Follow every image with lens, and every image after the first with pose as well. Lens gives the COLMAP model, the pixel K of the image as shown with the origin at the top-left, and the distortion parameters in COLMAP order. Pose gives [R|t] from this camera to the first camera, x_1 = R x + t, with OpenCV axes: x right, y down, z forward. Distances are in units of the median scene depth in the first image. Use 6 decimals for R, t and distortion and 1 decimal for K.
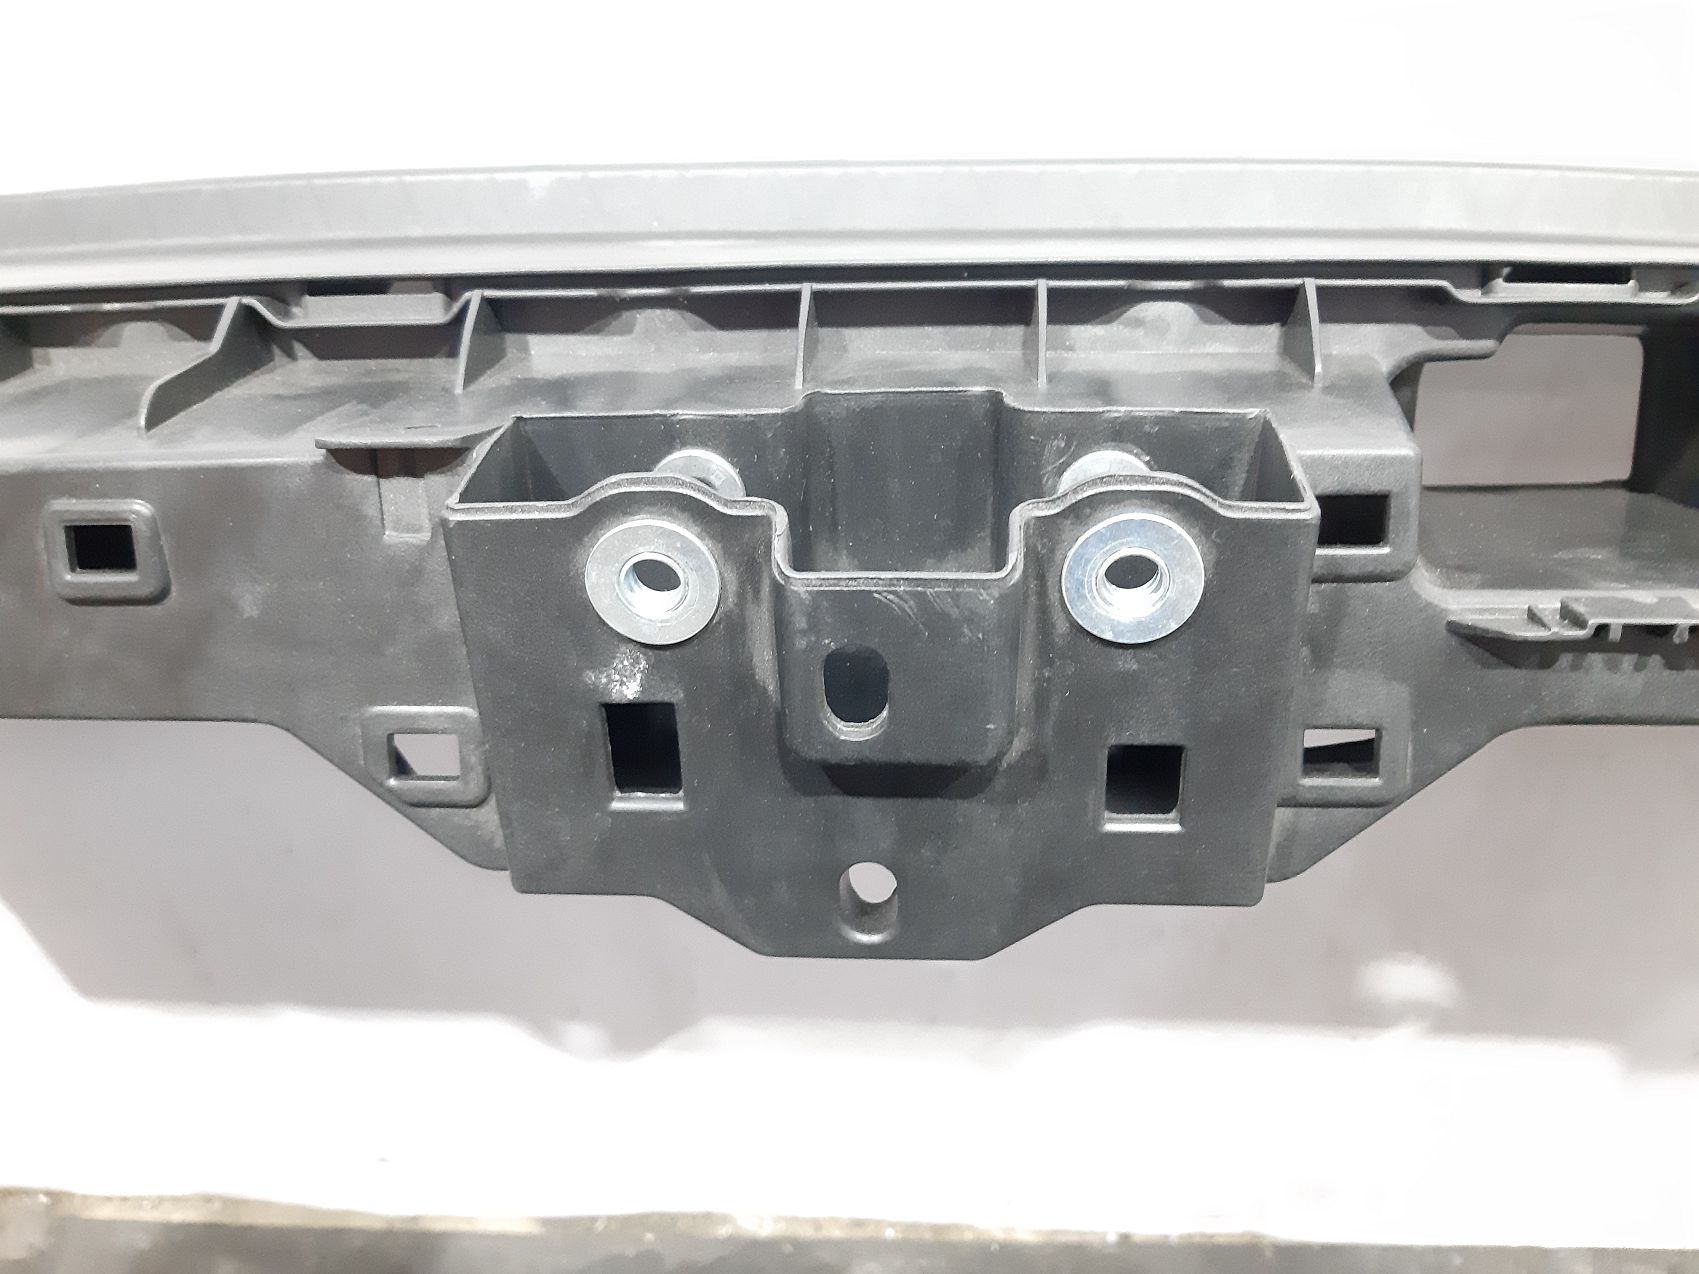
lens RADIAL K [[1355.7, 0, 857.8], [0, 1355.7, 614.8], [0, 0, 1]] dist [0.073575, -0.150376]
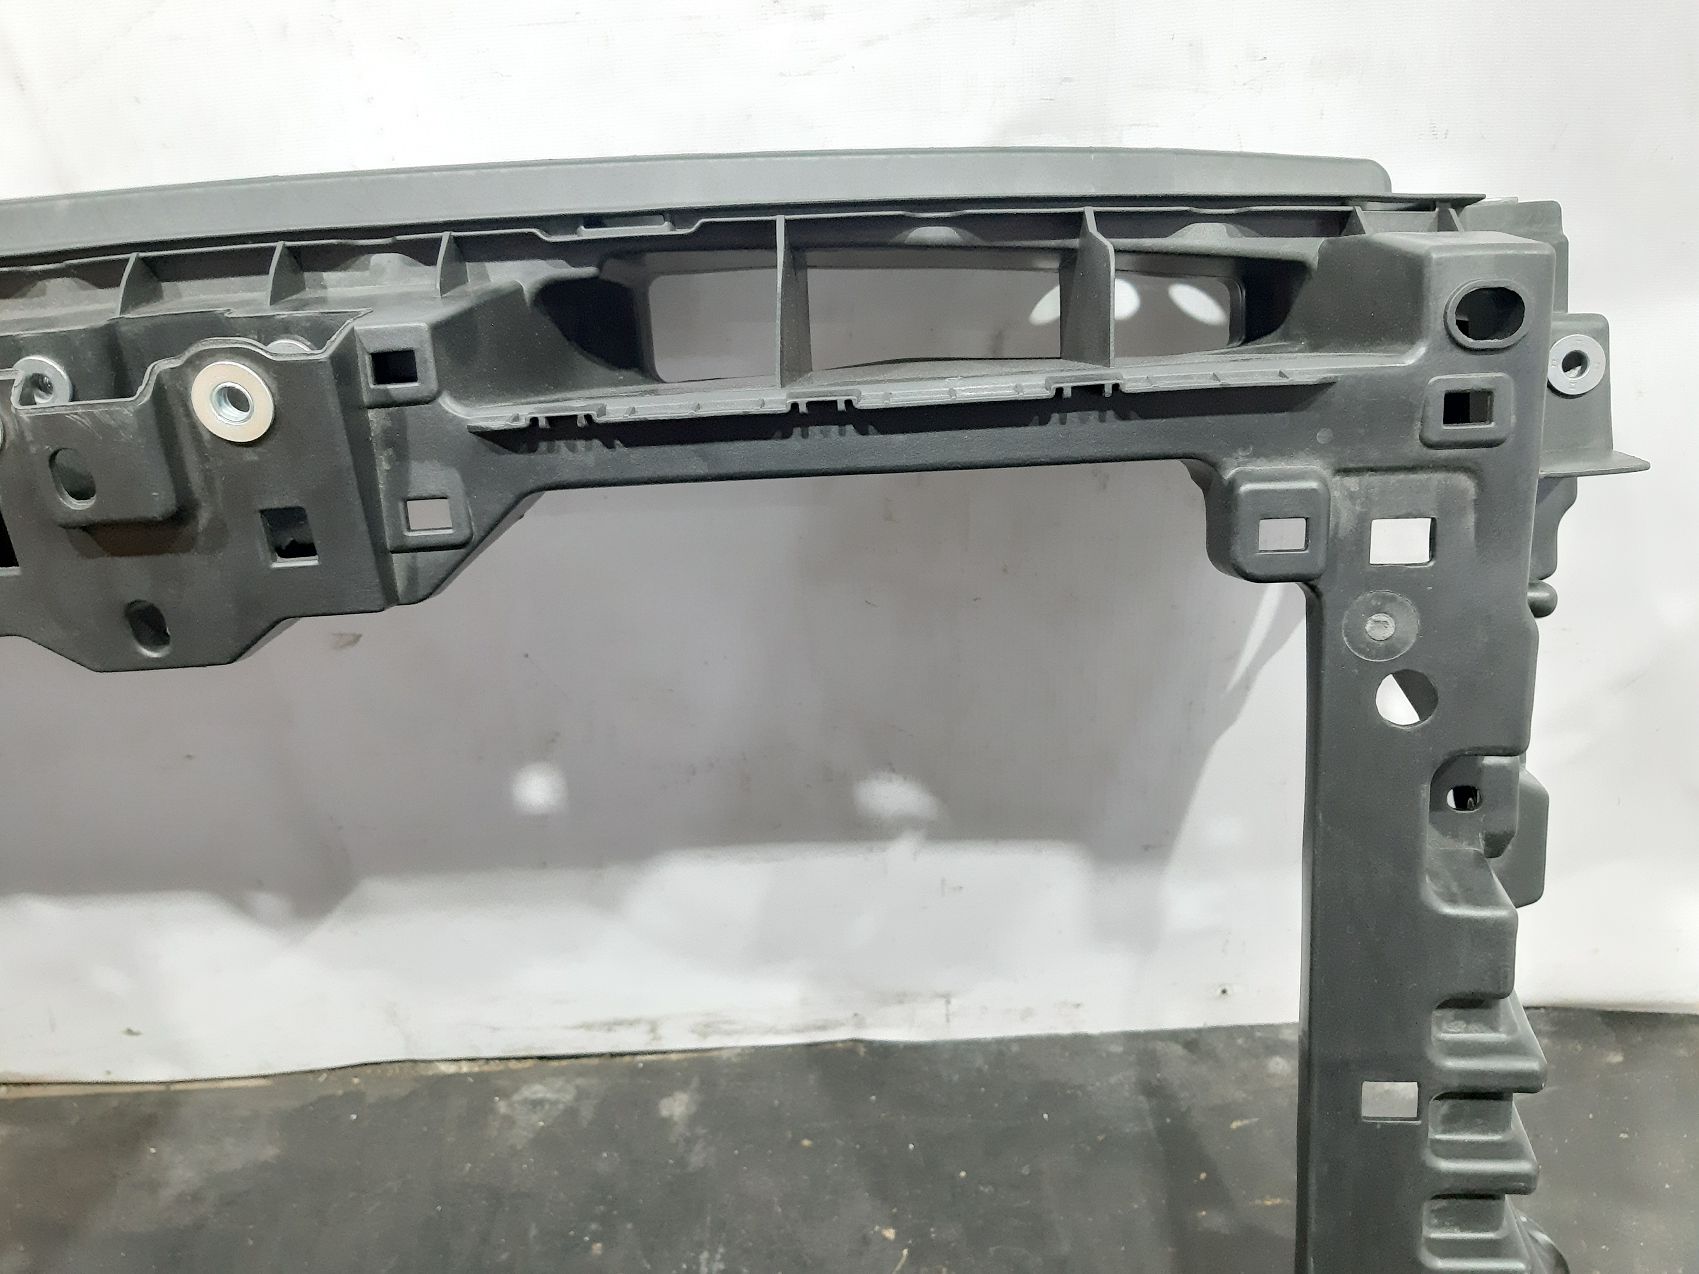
lens RADIAL K [[1355.7, 0, 855.7], [0, 1355.7, 620.9], [0, 0, 1]] dist [0.073575, -0.150376]
pose [[0.997582, -0.062779, 0.029803, 0.809105], [0.063257, 0.997879, -0.015379, 0.286357], [-0.028774, 0.017227, 0.999437, -0.650212]]
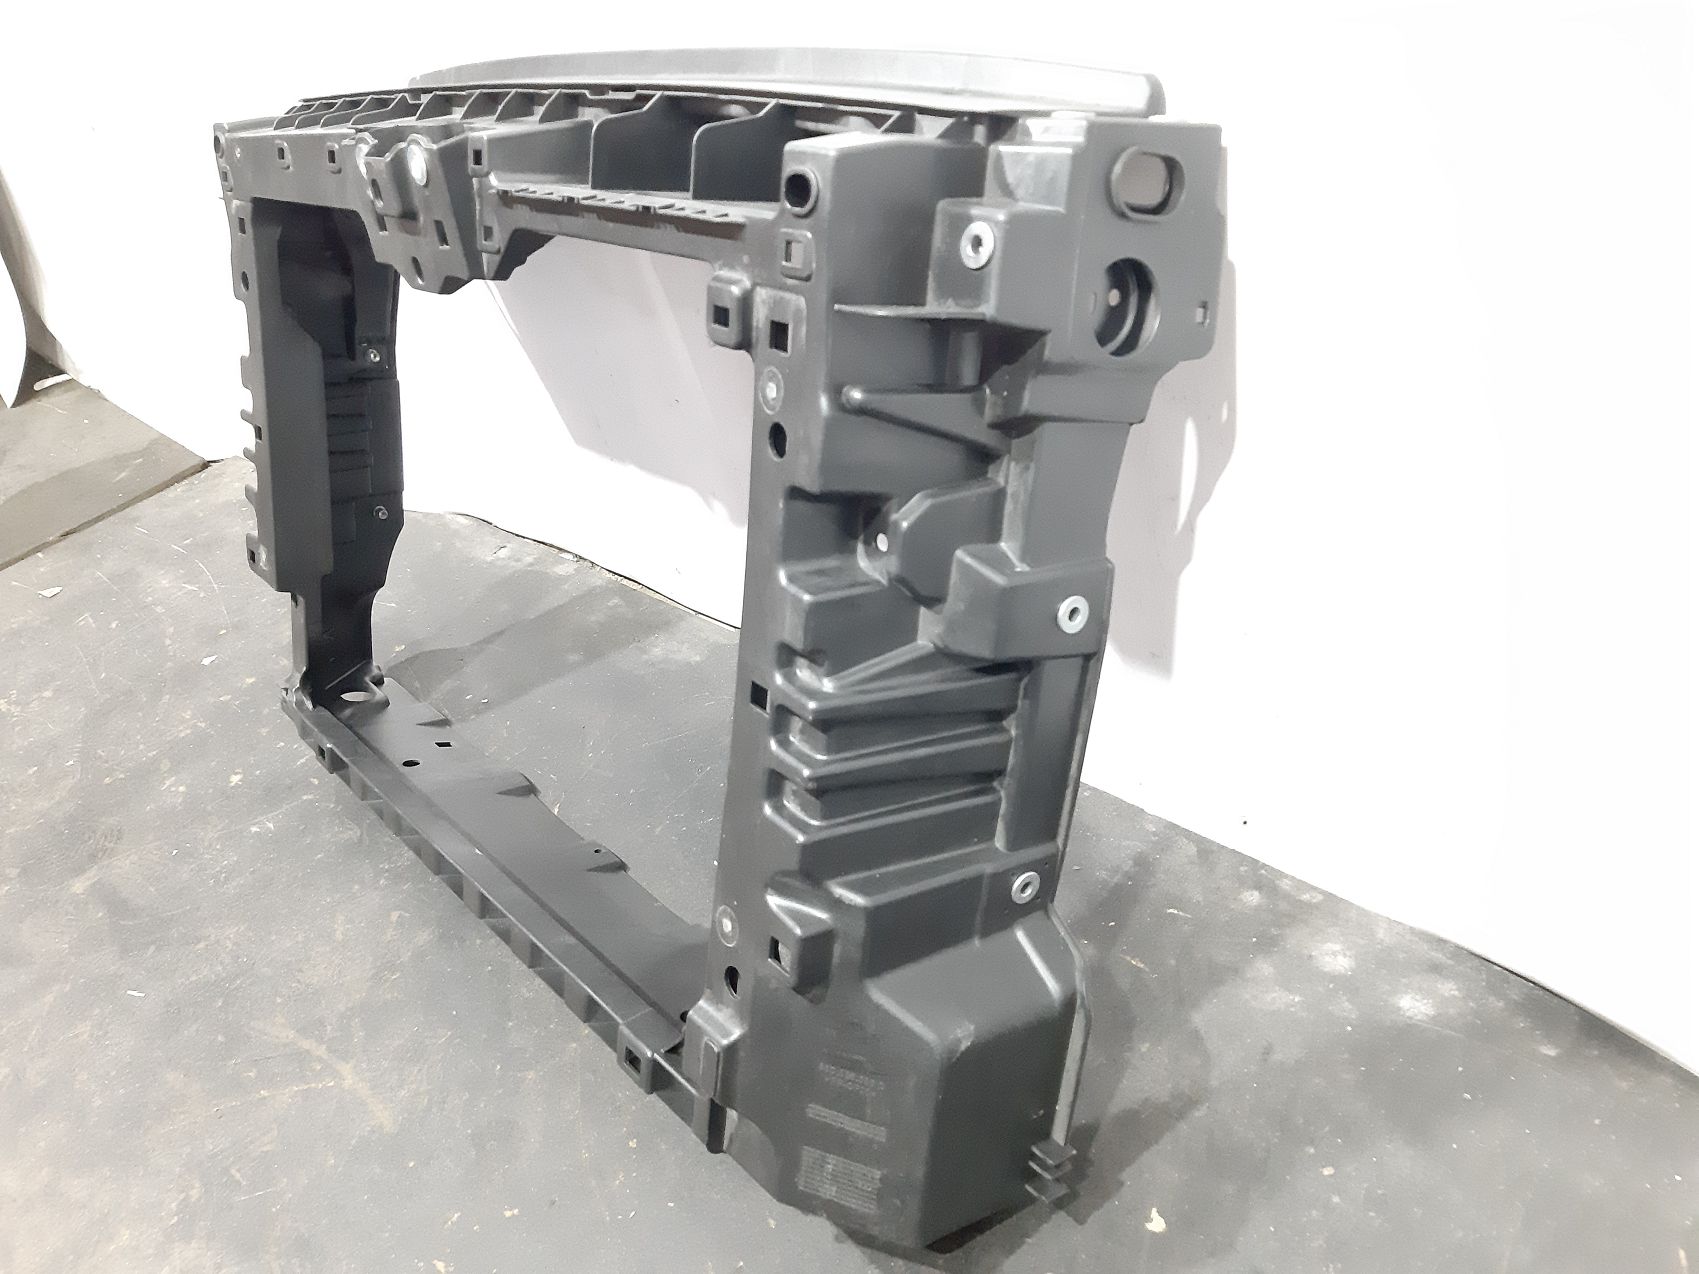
lens RADIAL K [[1355.7, 0, 855.3], [0, 1355.7, 624.2], [0, 0, 1]] dist [0.073575, -0.150376]
pose [[0.704663, 0.265594, -0.657959, 3.411036], [-0.210510, 0.963805, 0.163600, 0.283737], [0.677596, 0.023224, 0.735068, -0.815628]]
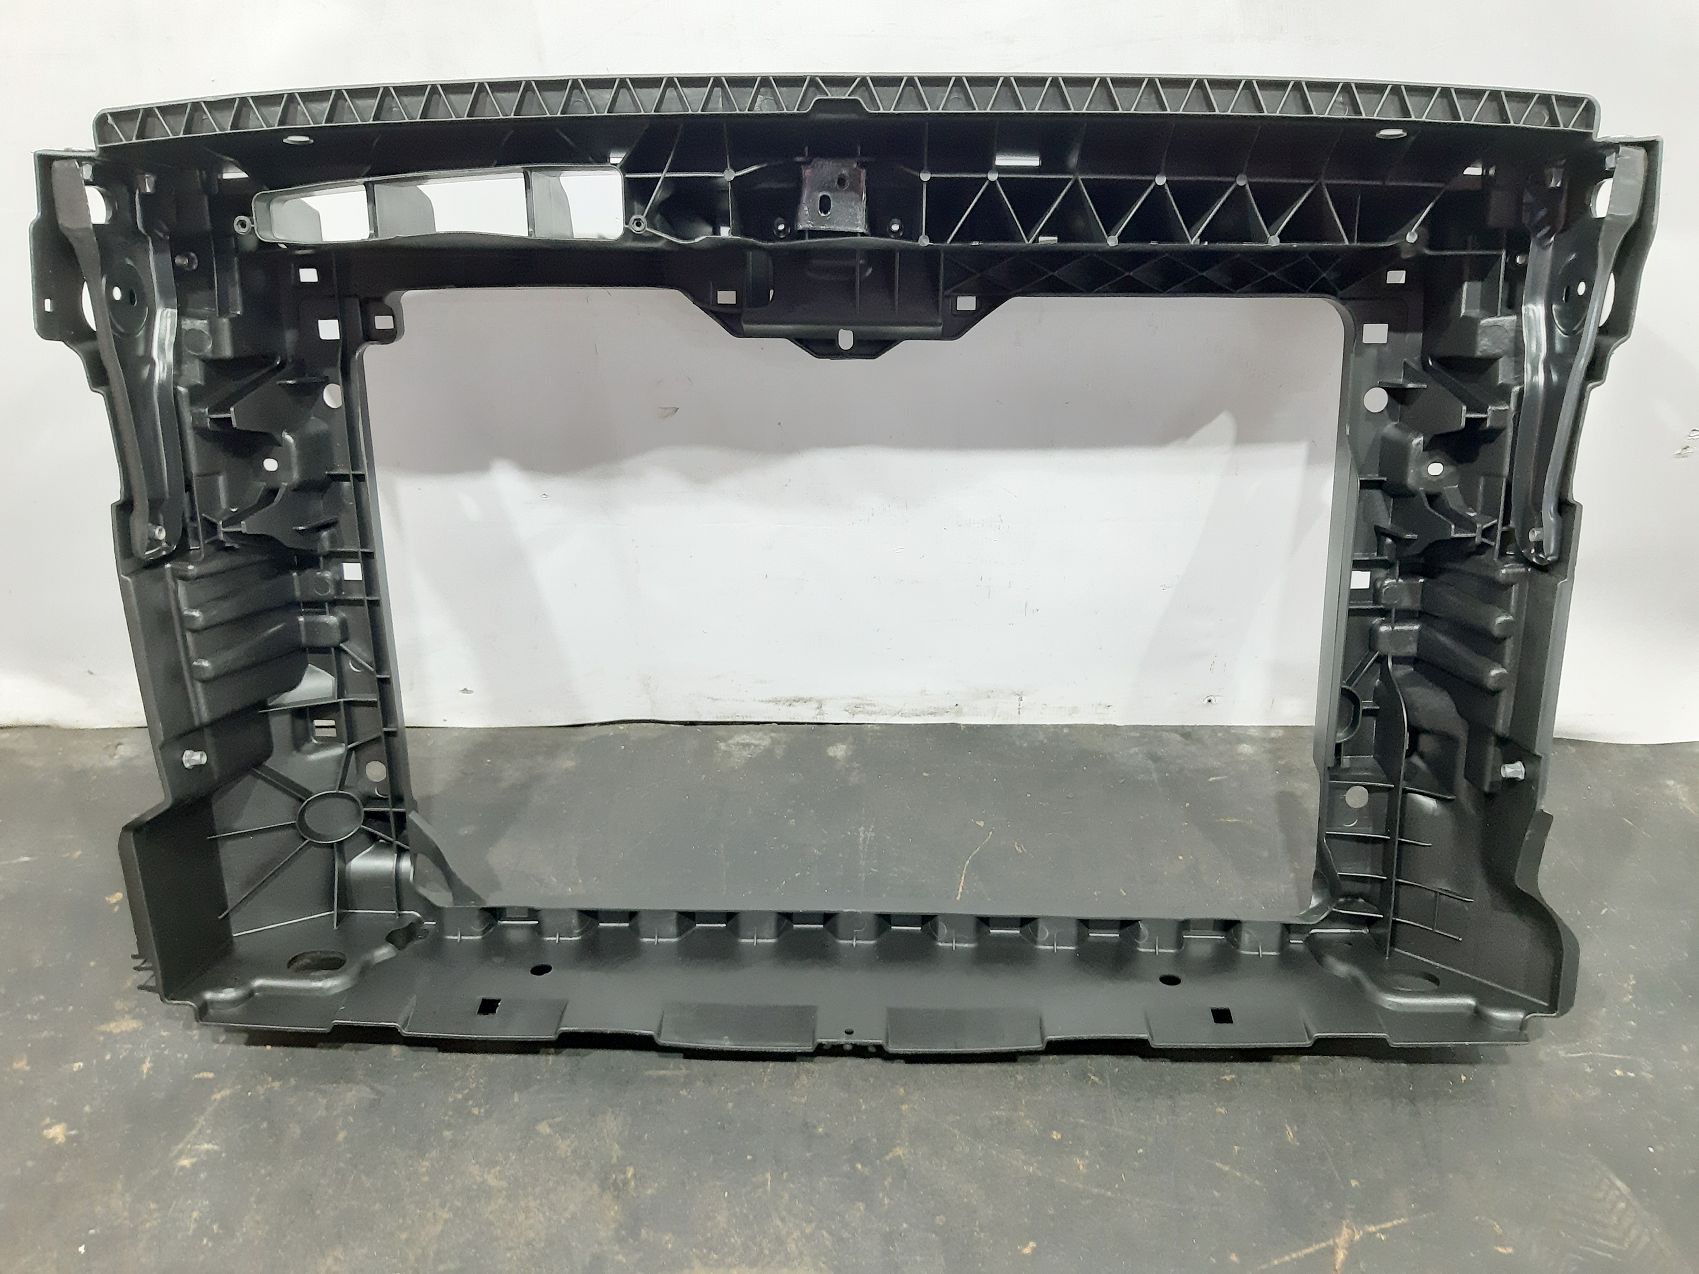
lens RADIAL K [[1355.7, 0, 857.4], [0, 1355.7, 634.1], [0, 0, 1]] dist [0.073575, -0.150376]
pose [[0.999964, -0.006115, 0.005822, 0.433072], [0.005823, 0.998790, 0.048842, 0.726300], [-0.006114, -0.048806, 0.998790, -2.264104]]
